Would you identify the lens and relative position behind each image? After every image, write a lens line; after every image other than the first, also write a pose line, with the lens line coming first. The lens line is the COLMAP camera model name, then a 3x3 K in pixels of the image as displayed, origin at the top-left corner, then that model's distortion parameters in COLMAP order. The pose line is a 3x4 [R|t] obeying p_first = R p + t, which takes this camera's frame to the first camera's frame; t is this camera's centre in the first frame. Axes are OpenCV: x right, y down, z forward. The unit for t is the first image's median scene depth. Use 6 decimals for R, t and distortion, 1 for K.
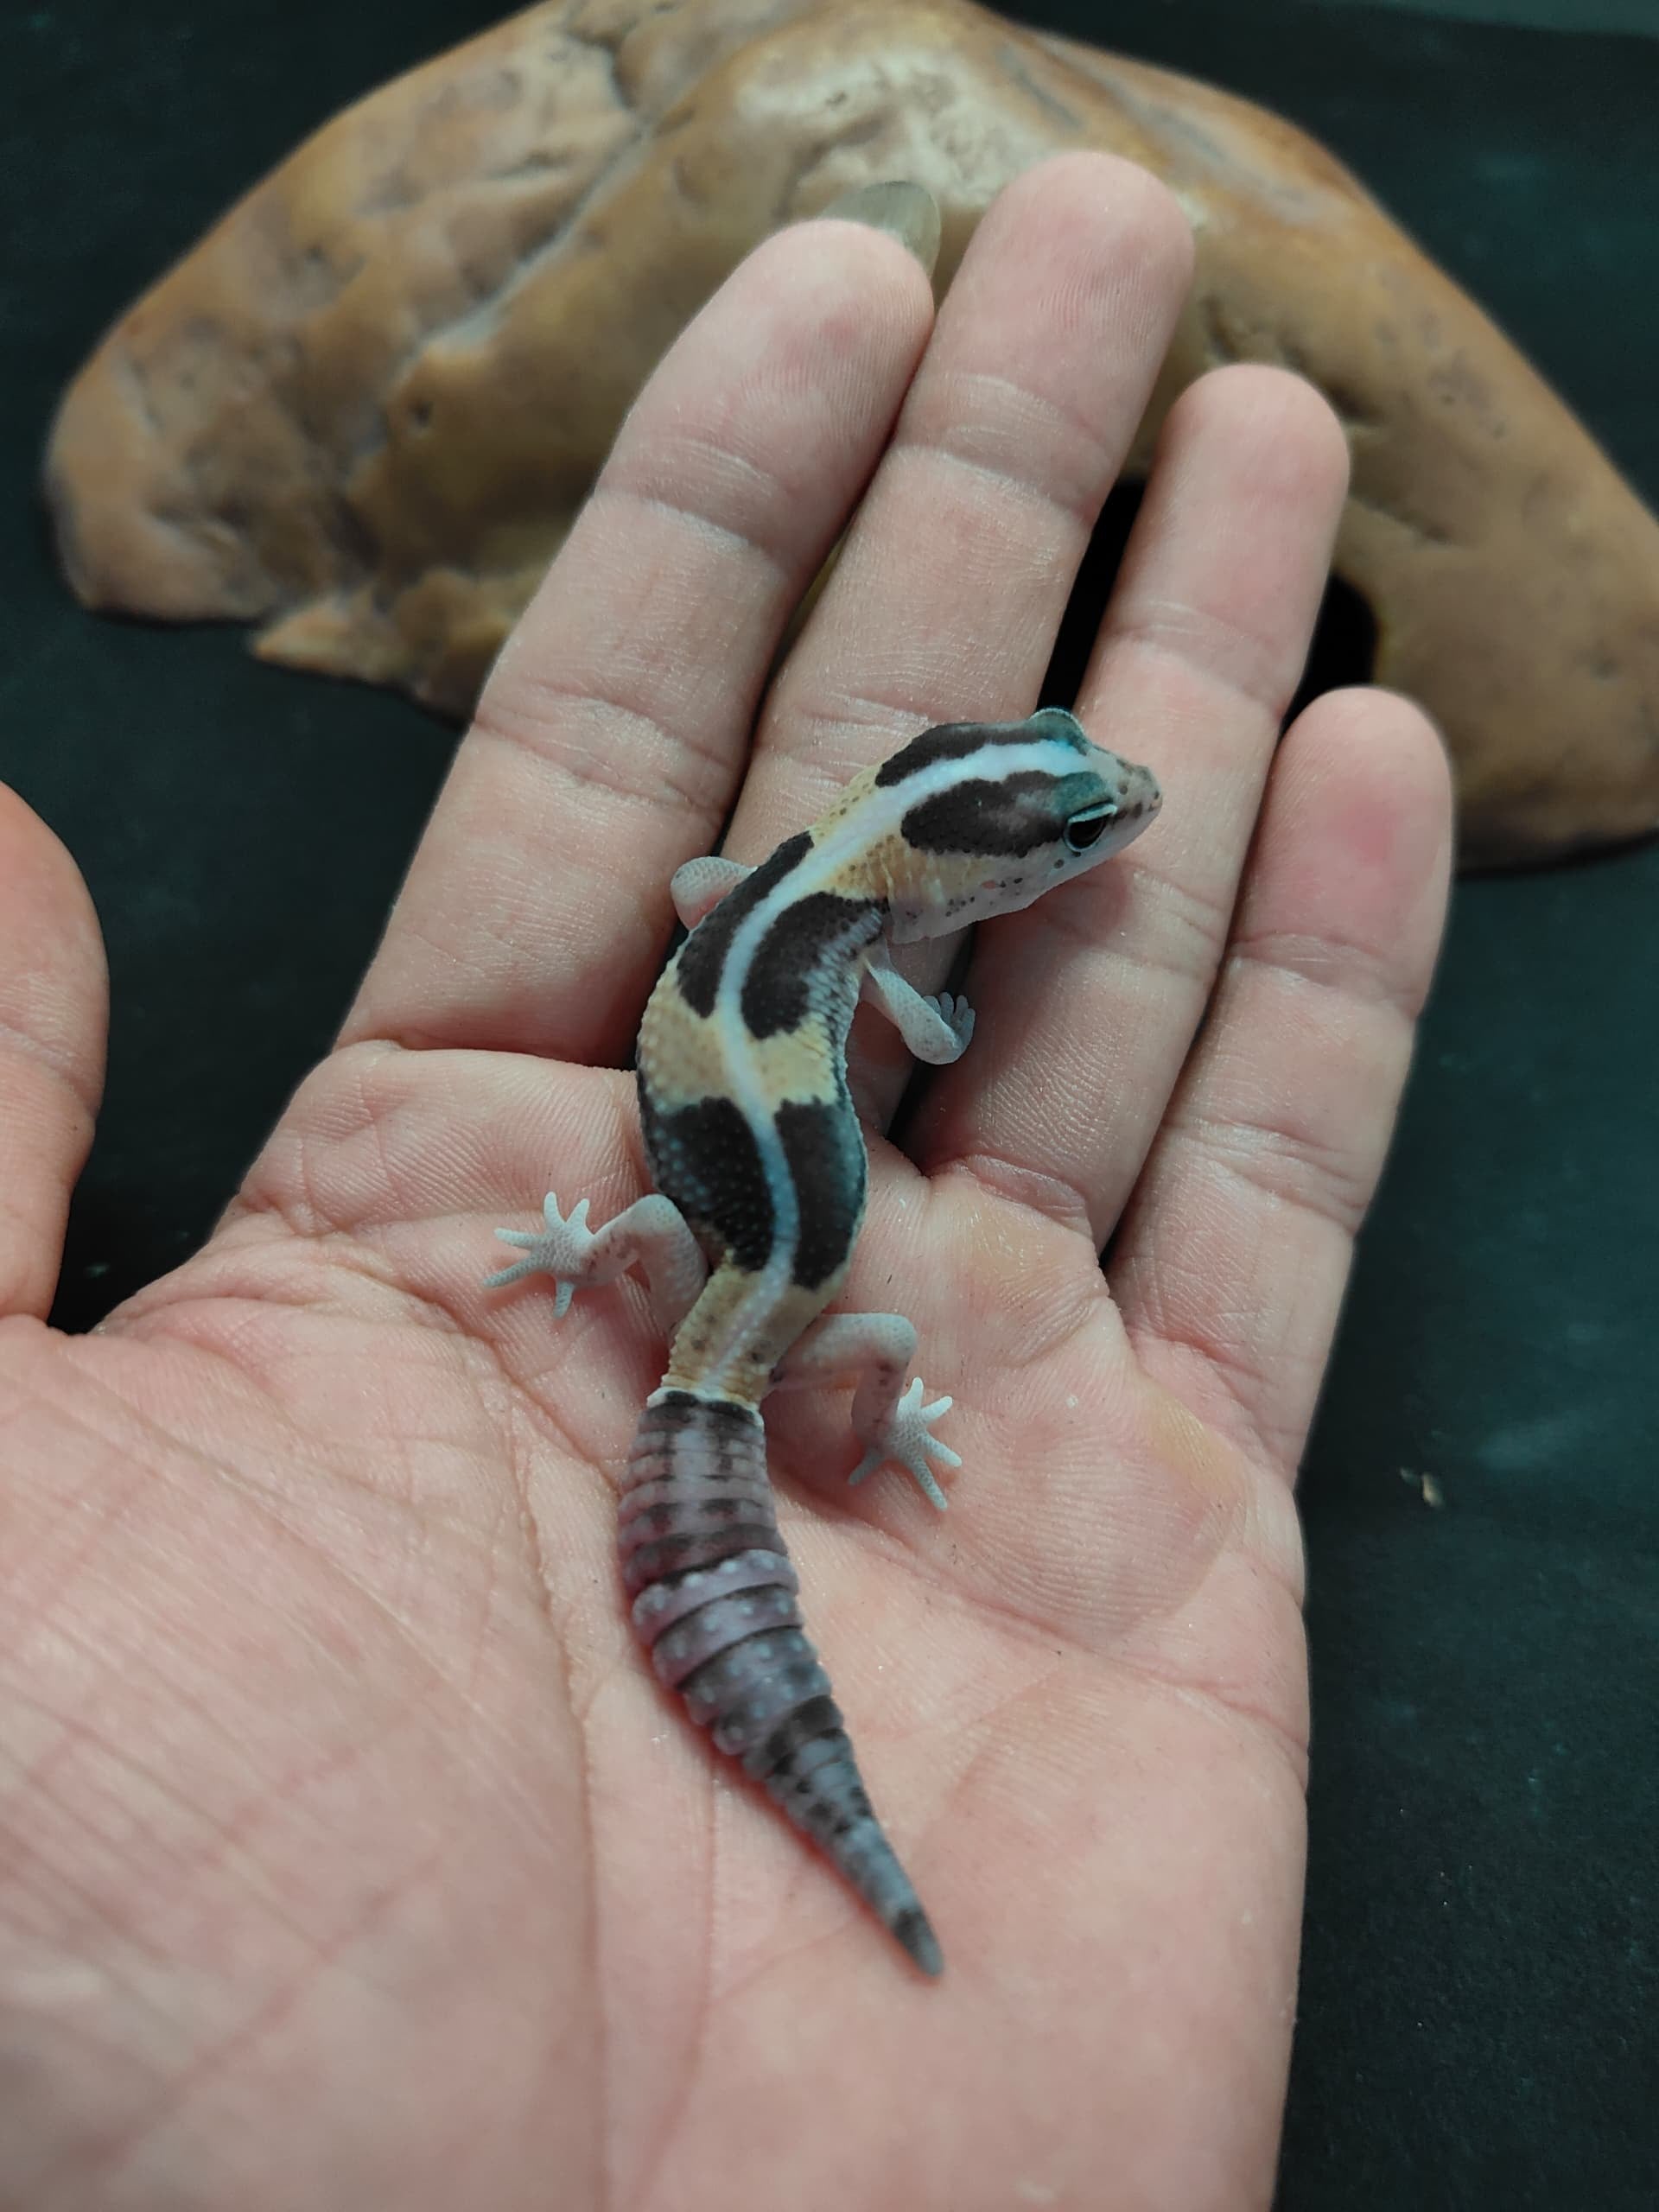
lens RADIAL K [[1692.3, 0, 828.9], [0, 1692.3, 1119.9], [0, 0, 1]] dist [-0.063748, 0.018065]
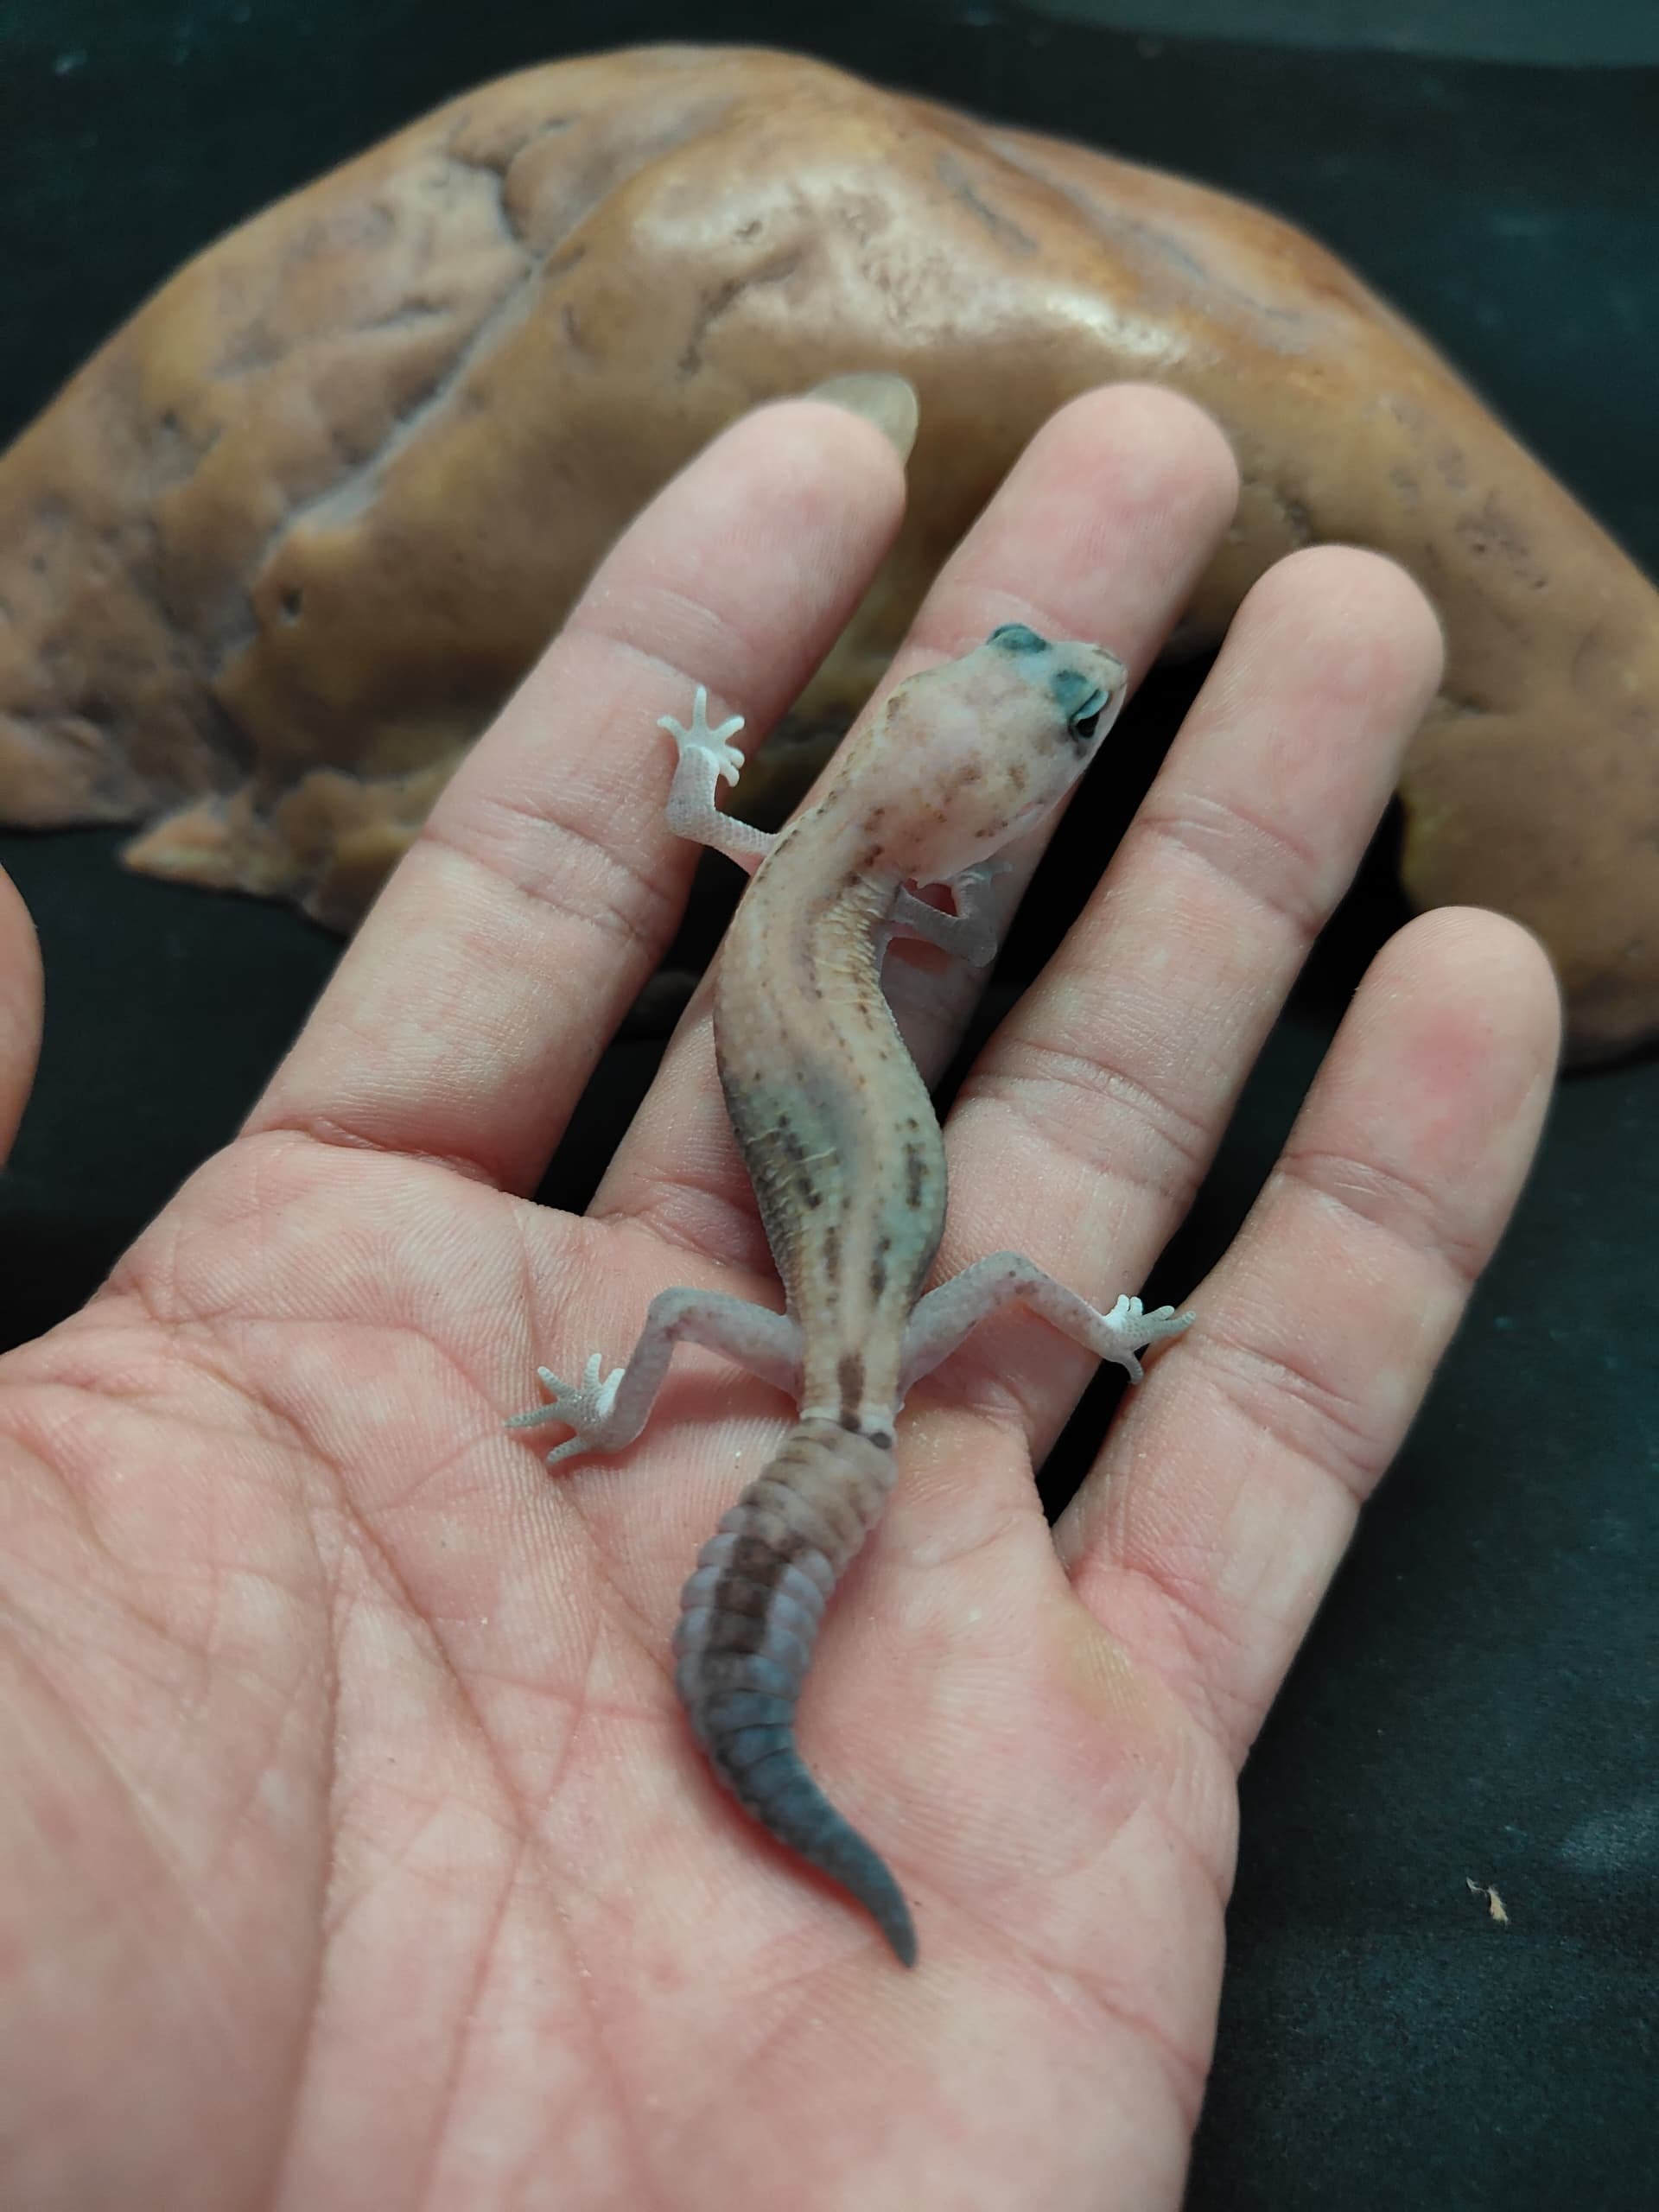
lens RADIAL K [[1692.3, 0, 823.7], [0, 1692.3, 1105.7], [0, 0, 1]] dist [-0.063748, 0.018065]
pose [[0.999294, -0.030921, -0.021331, 0.044423], [0.030570, 0.999395, -0.016608, -0.137796], [0.021832, 0.015944, 0.999635, 0.137270]]
